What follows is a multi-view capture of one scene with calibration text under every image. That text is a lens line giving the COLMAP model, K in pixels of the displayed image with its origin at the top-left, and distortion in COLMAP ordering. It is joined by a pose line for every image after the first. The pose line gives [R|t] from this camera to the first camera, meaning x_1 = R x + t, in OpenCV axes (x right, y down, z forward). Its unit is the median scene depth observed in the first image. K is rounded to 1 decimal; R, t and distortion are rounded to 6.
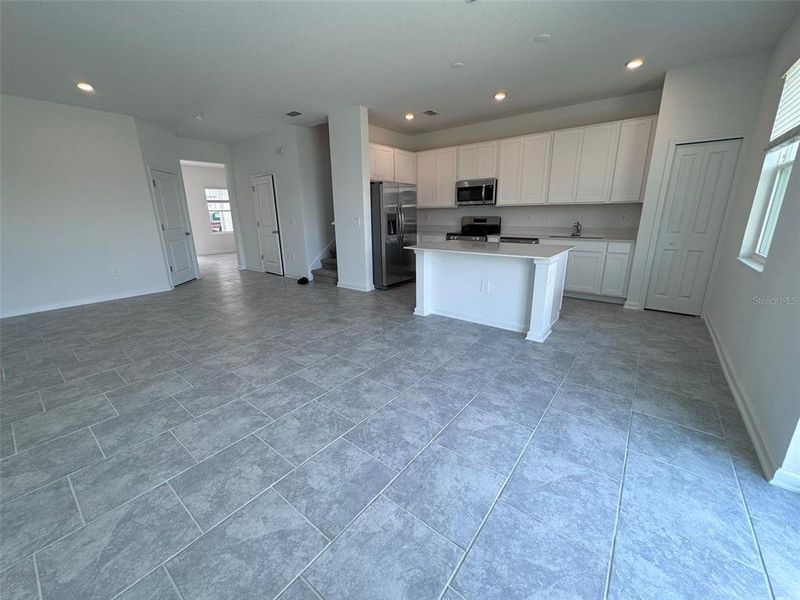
lens RADIAL K [[320.1, 0, 400.3], [0, 320.1, 299.4], [0, 0, 1]] dist [-0.002551, 0.000714]
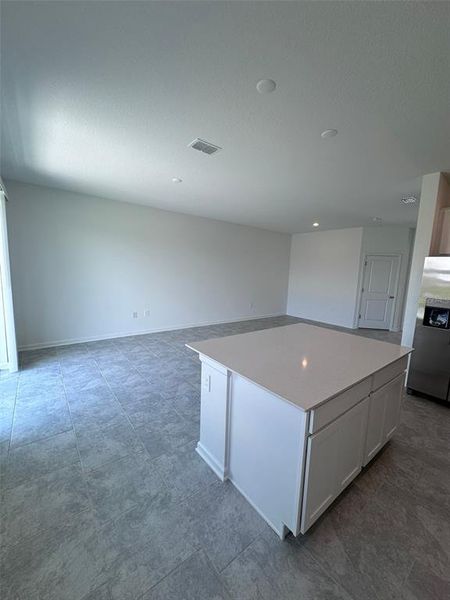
lens RADIAL K [[240.0, 0, 225.5], [0, 240.0, 300.3], [0, 0, 1]] dist [-0.002551, 0.000714]
pose [[-0.243882, 0.128391, -0.961269, 0.914066], [-0.286601, 0.937385, 0.197914, -0.353315], [0.926489, 0.323768, -0.191814, 0.996848]]
